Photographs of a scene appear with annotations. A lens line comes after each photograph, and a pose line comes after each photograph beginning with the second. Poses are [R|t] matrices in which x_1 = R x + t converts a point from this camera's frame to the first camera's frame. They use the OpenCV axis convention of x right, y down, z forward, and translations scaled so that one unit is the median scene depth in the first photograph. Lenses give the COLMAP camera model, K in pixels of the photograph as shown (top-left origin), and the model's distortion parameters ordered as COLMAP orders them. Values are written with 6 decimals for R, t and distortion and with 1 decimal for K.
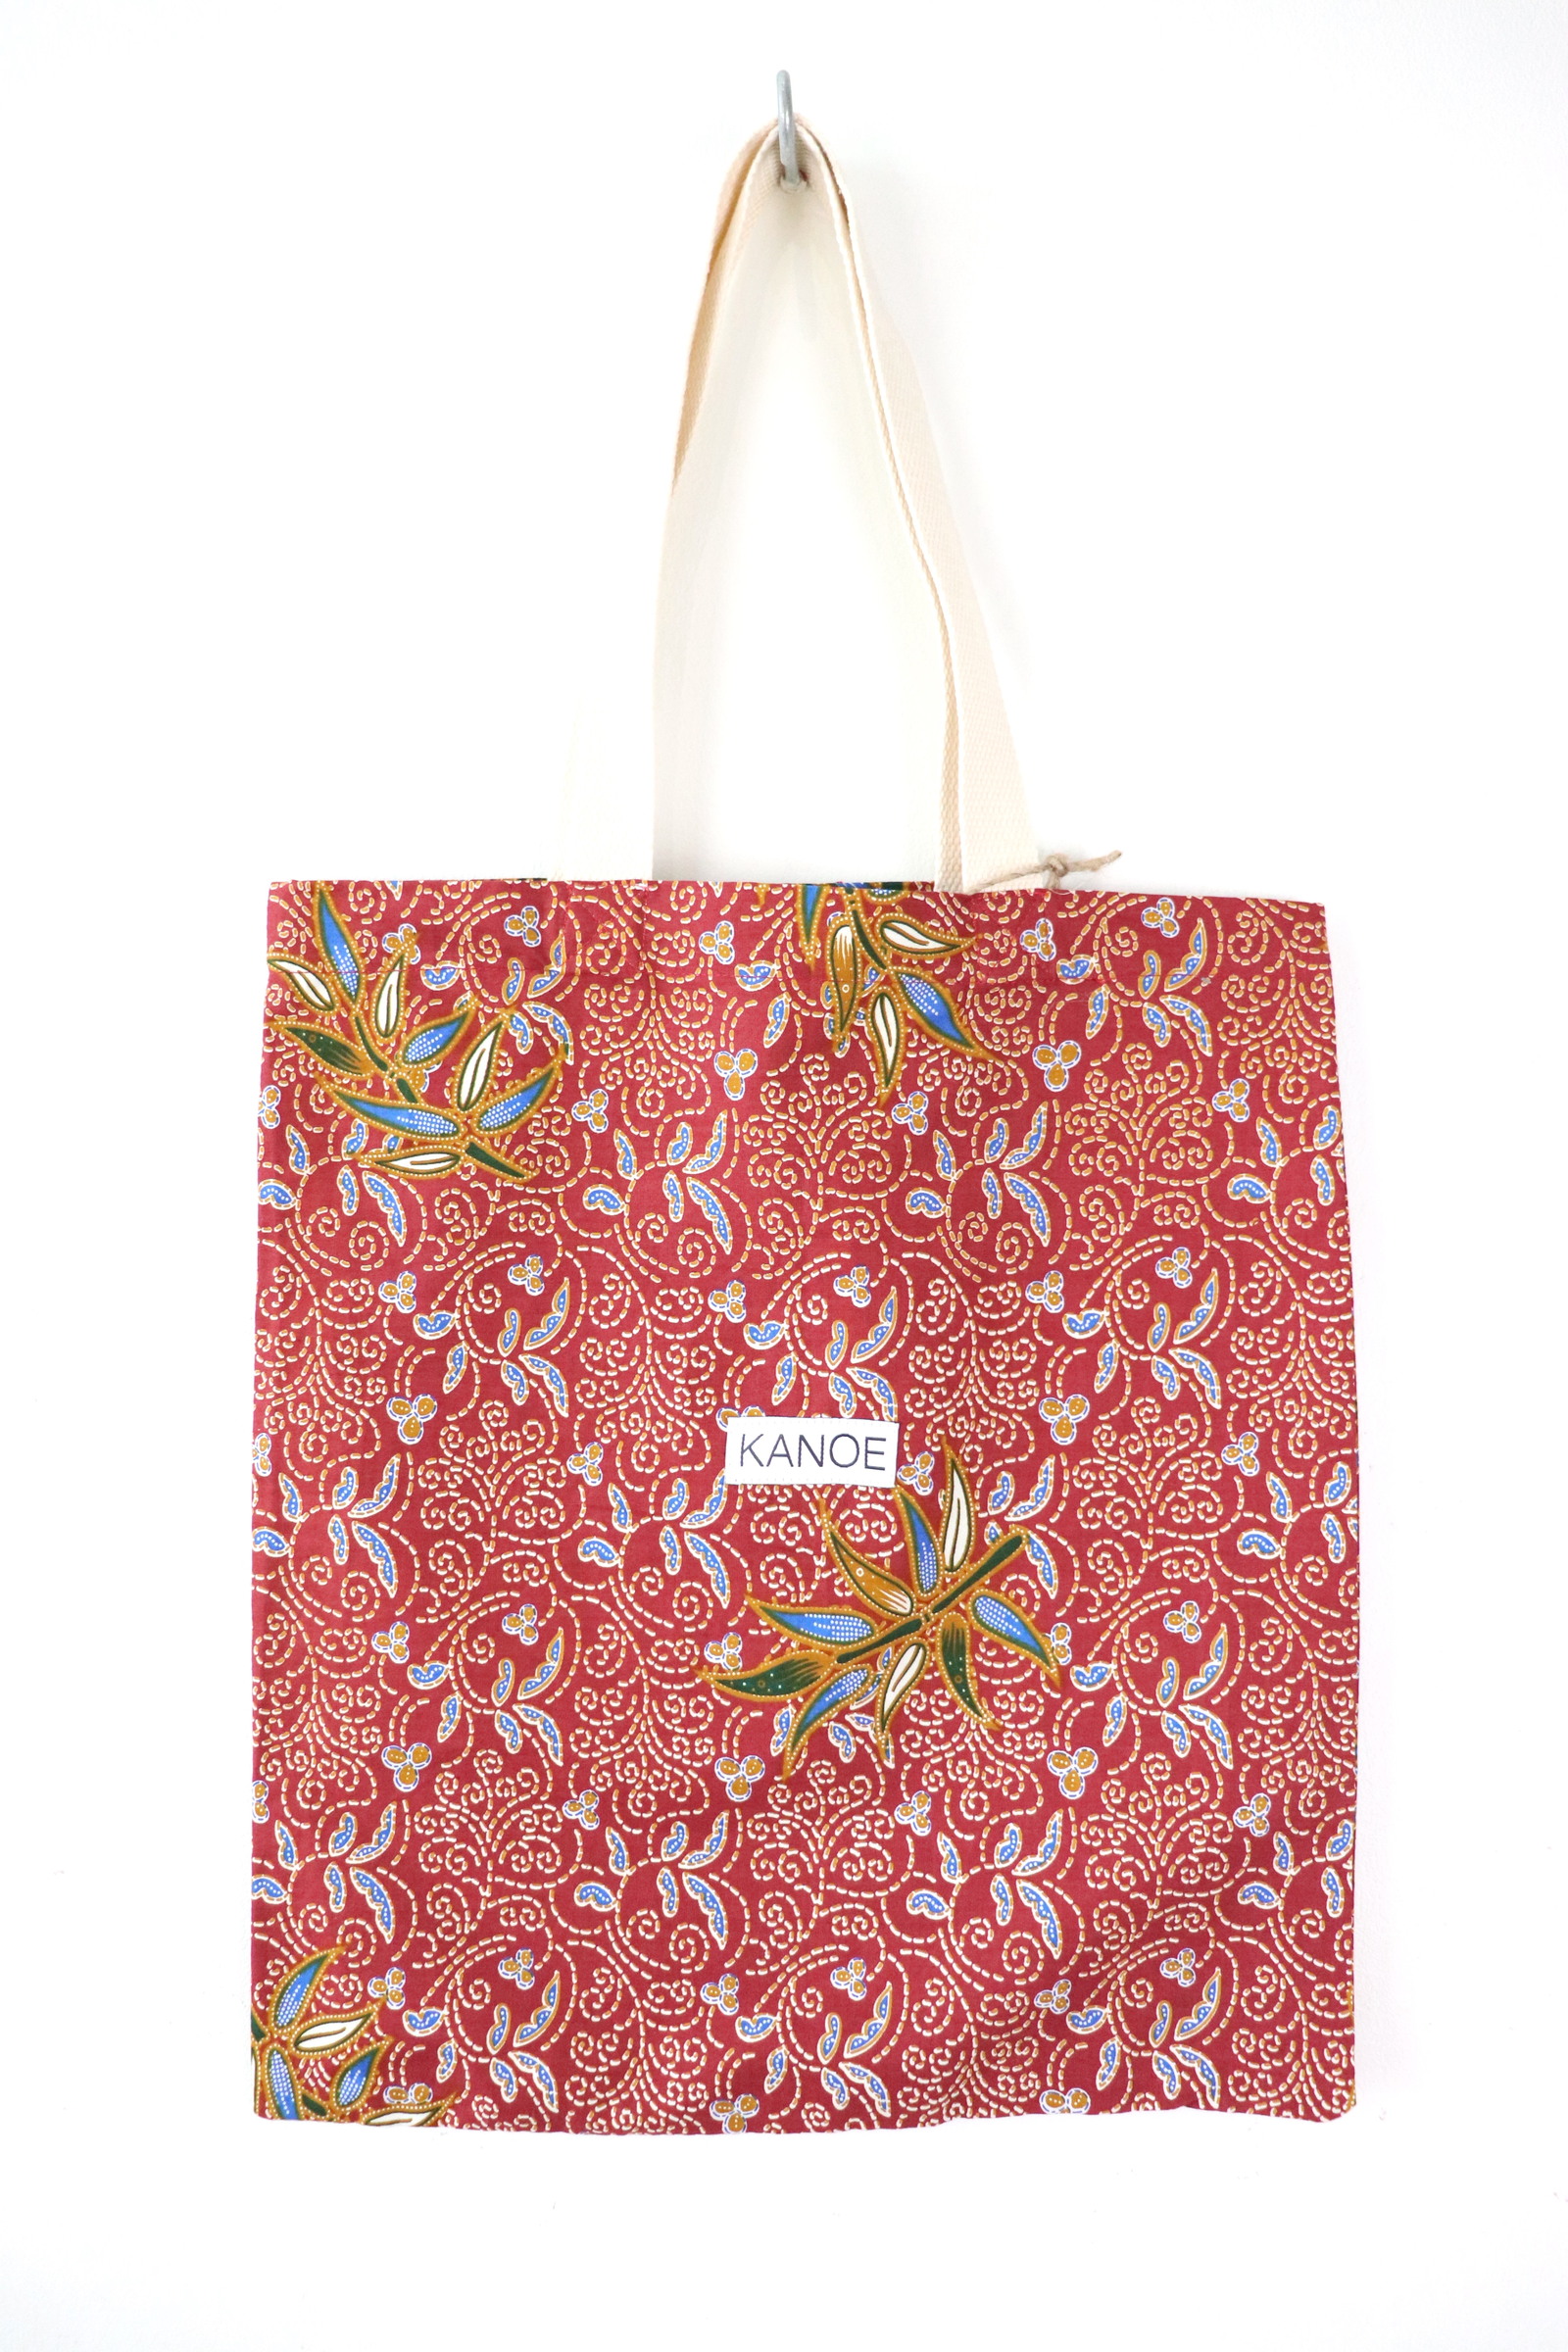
lens RADIAL K [[1914.3, 0, 793.3], [0, 1914.3, 1177.9], [0, 0, 1]] dist [-0.119838, 0.046807]
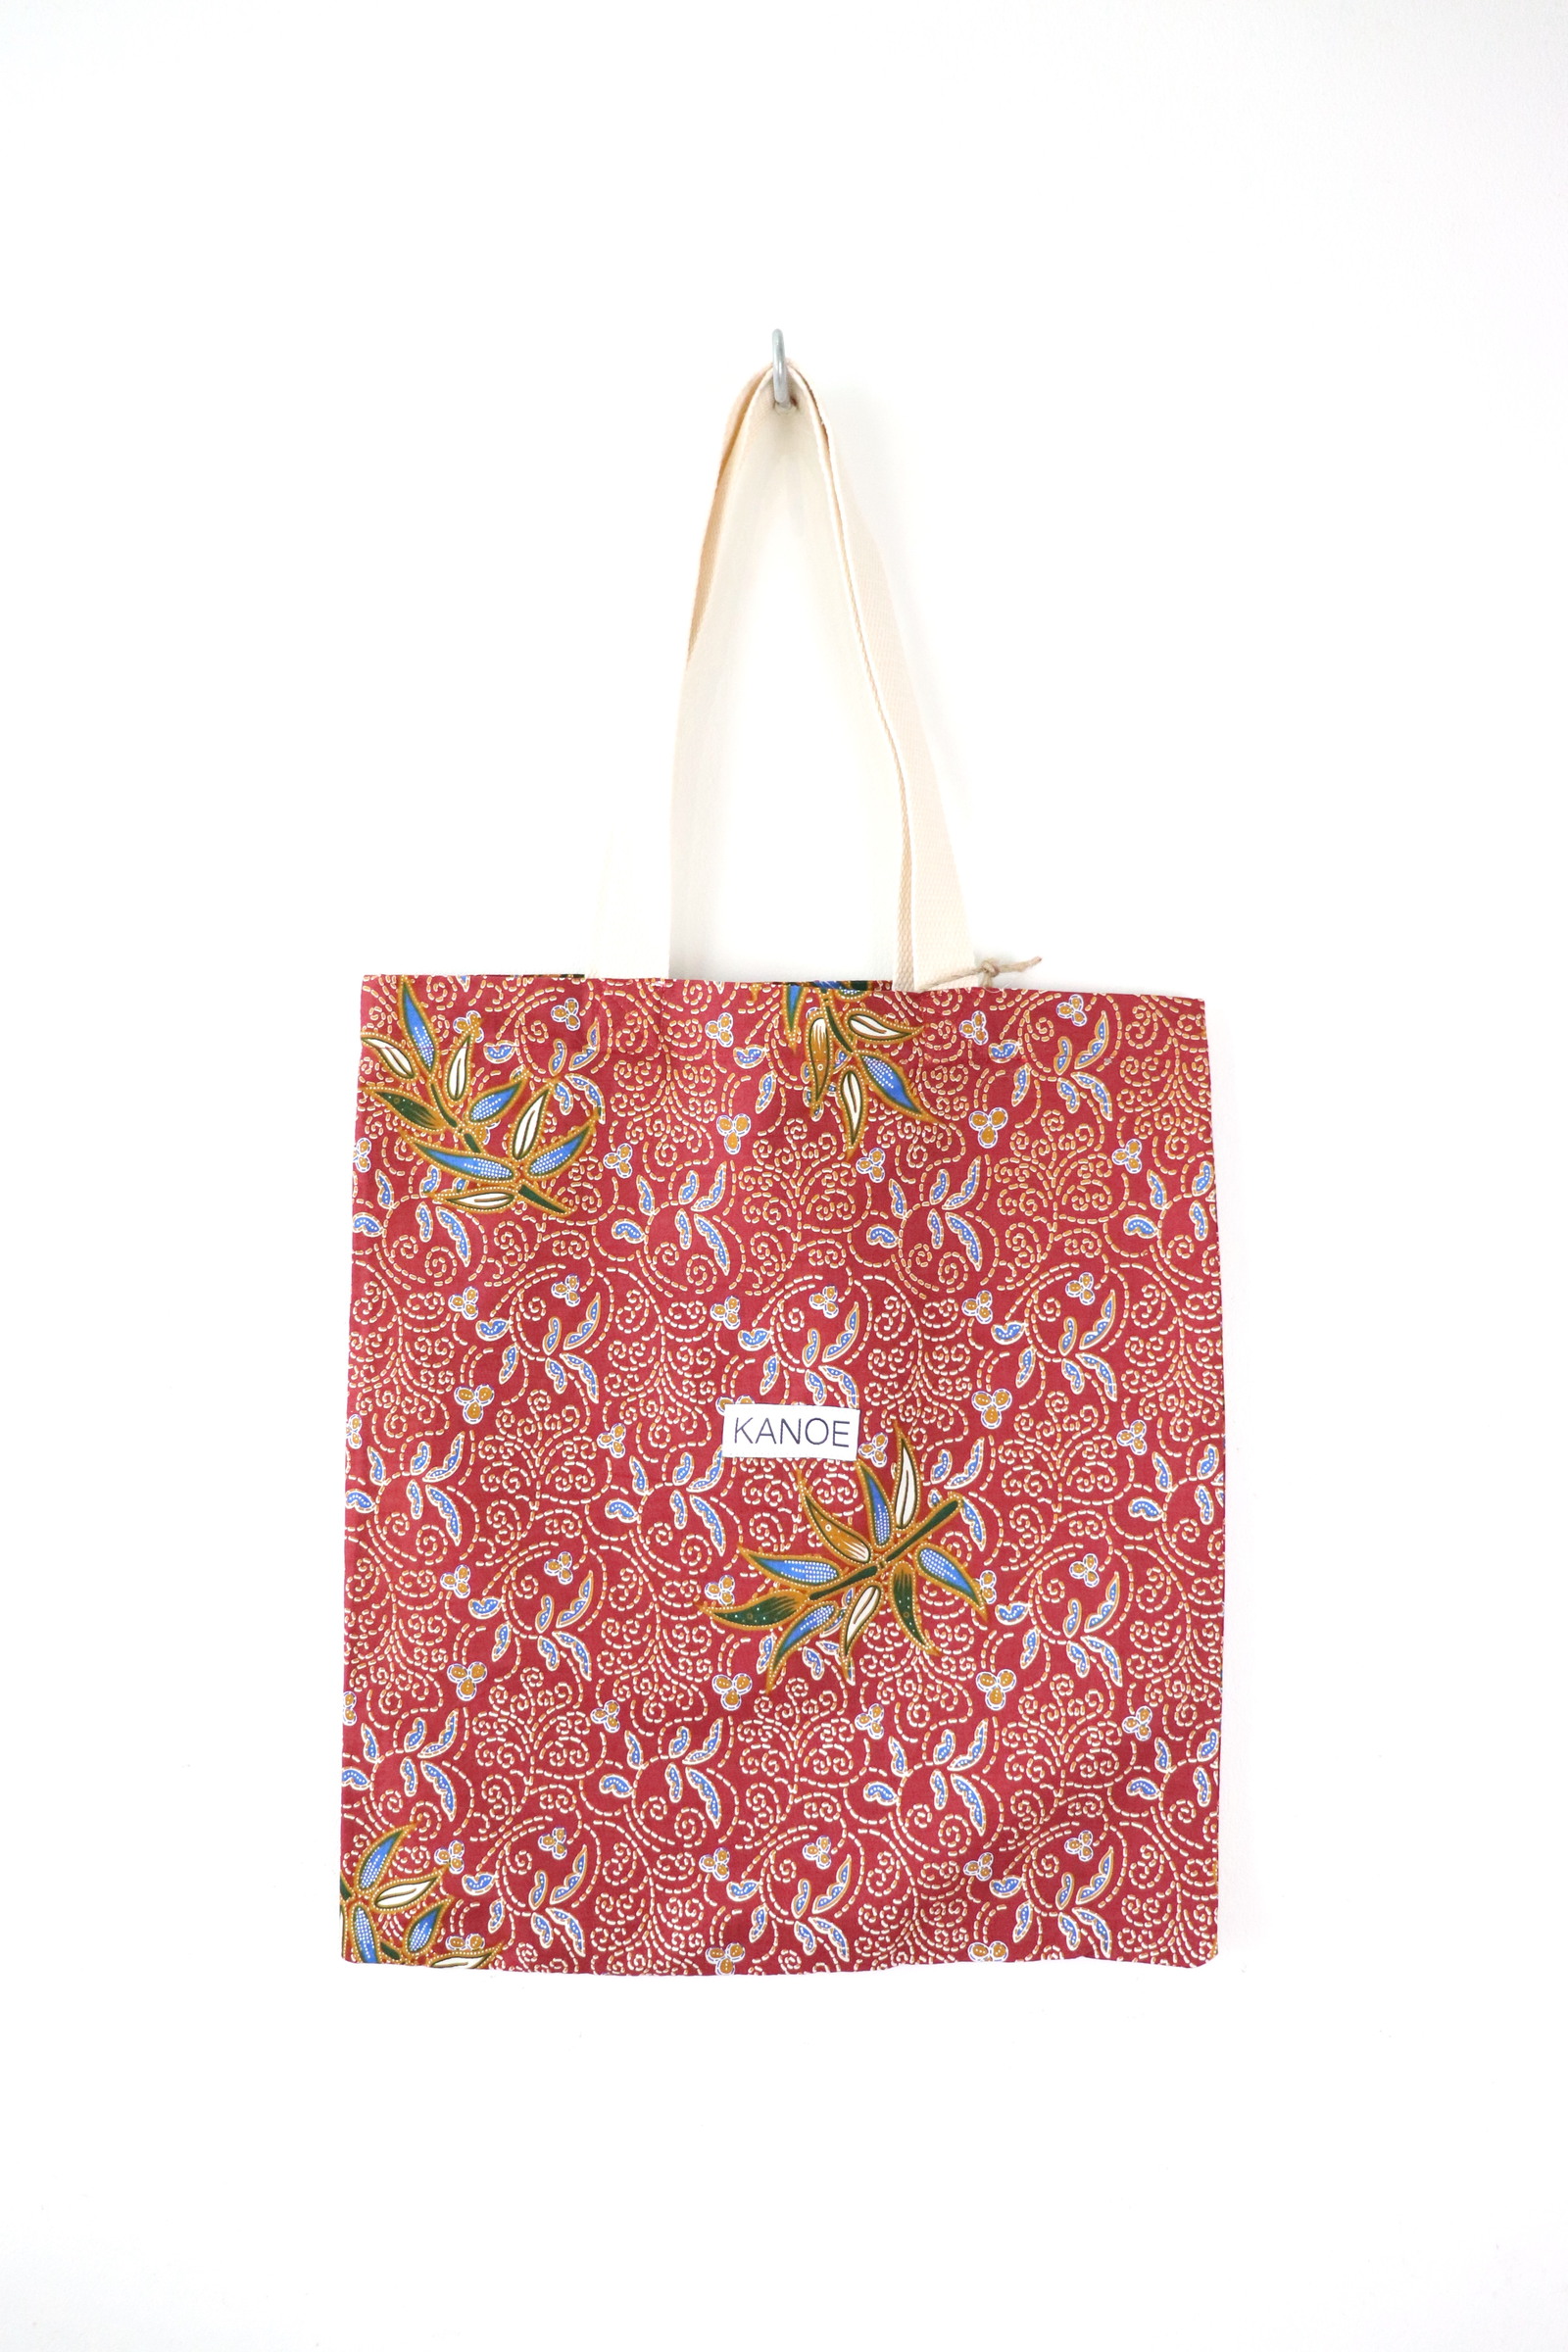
lens RADIAL K [[1914.3, 0, 777.7], [0, 1914.3, 1165.9], [0, 0, 1]] dist [-0.119838, 0.046807]
pose [[0.999964, 0.008259, -0.002134, 0.002047], [-0.008282, 0.999904, -0.011077, -0.018828], [0.002042, 0.011094, 0.999936, -0.266086]]
